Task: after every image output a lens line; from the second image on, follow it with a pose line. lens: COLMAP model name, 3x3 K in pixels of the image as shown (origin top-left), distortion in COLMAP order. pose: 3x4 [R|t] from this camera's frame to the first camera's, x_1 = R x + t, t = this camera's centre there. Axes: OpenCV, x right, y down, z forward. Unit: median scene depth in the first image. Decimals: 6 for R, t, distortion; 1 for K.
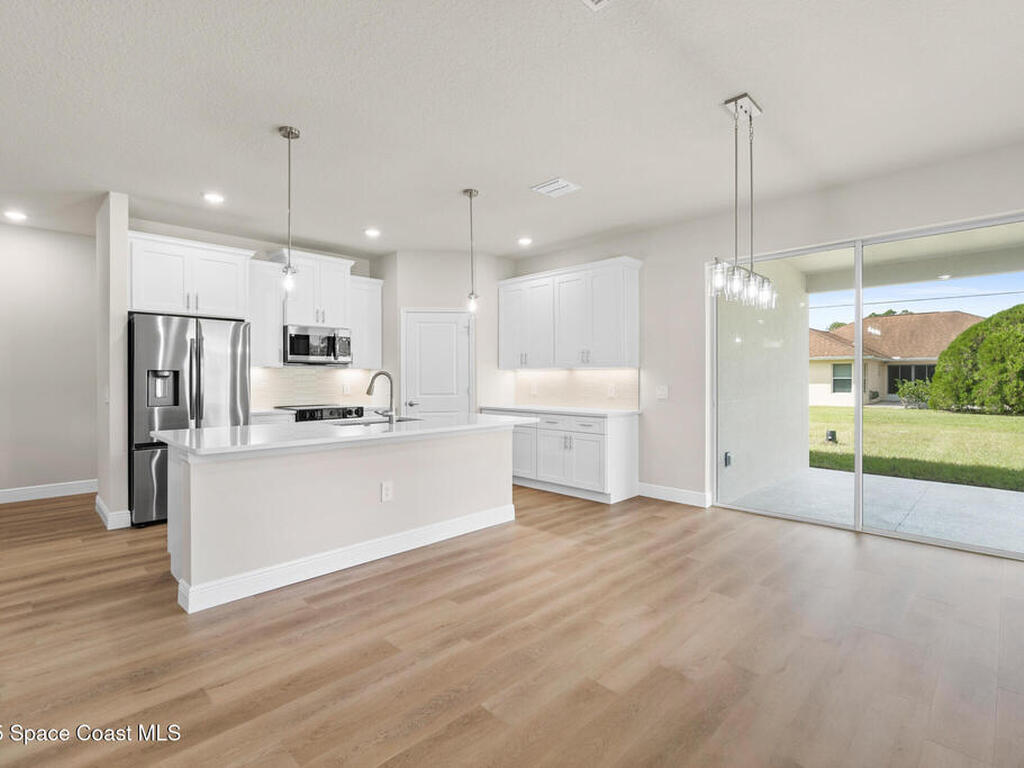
lens RADIAL K [[504.3, 0, 507.6], [0, 504.3, 381.7], [0, 0, 1]] dist [-0.009054, 0.002311]
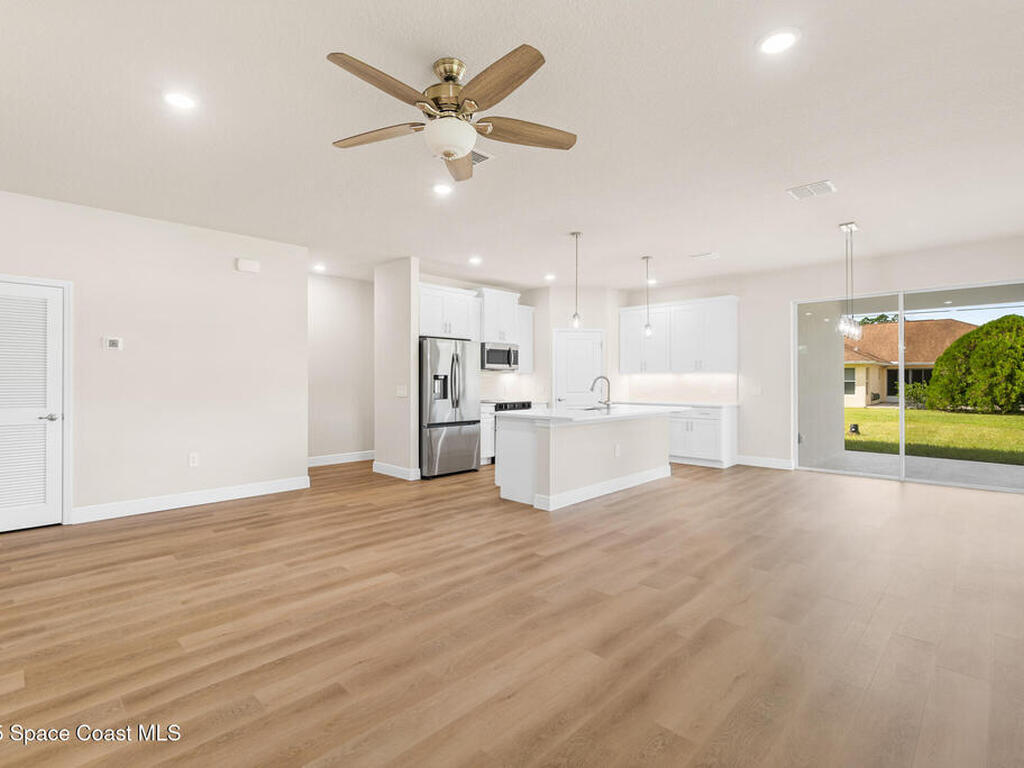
lens RADIAL K [[494.7, 0, 513.5], [0, 494.7, 380.9], [0, 0, 1]] dist [-0.004435, 0.000006]
pose [[0.999964, 0.001684, 0.008321, -0.375159], [-0.001631, 0.999978, -0.006420, 0.003127], [-0.008331, 0.006406, 0.999945, -0.372541]]
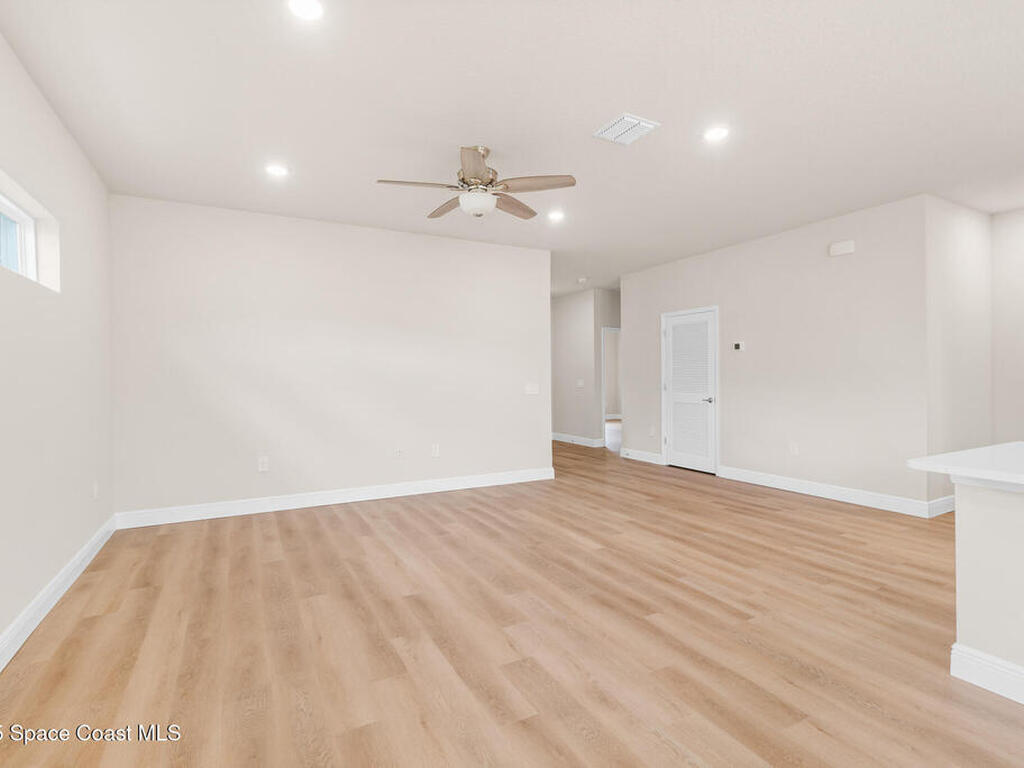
lens RADIAL K [[504.3, 0, 486.9], [0, 504.3, 372.9], [0, 0, 1]] dist [-0.009054, 0.002311]
pose [[-0.319255, -0.004035, -0.947660, 0.159532], [-0.000100, 0.999991, -0.004224, -0.001156], [0.947669, -0.001254, -0.319253, 0.271013]]
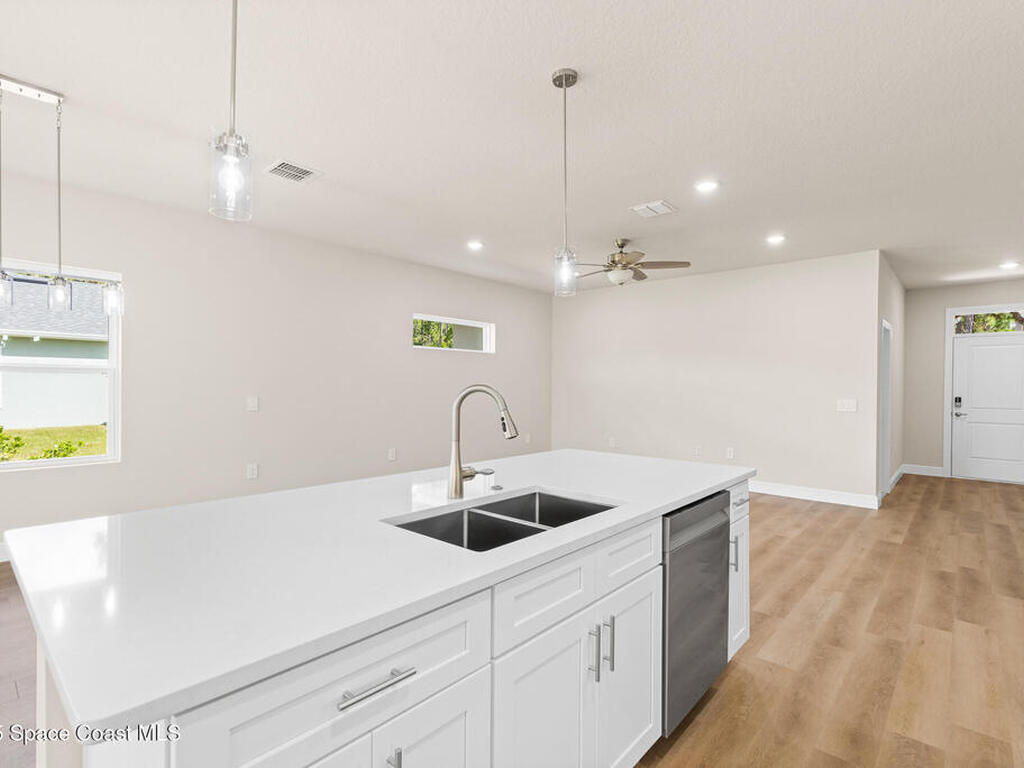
lens RADIAL K [[504.3, 0, 510.2], [0, 504.3, 385.6], [0, 0, 1]] dist [-0.009054, 0.002311]
pose [[-0.999175, -0.011557, -0.038928, -0.185563], [-0.011811, 0.999910, 0.006302, -0.012997], [0.038852, 0.006756, -0.999222, 0.998203]]
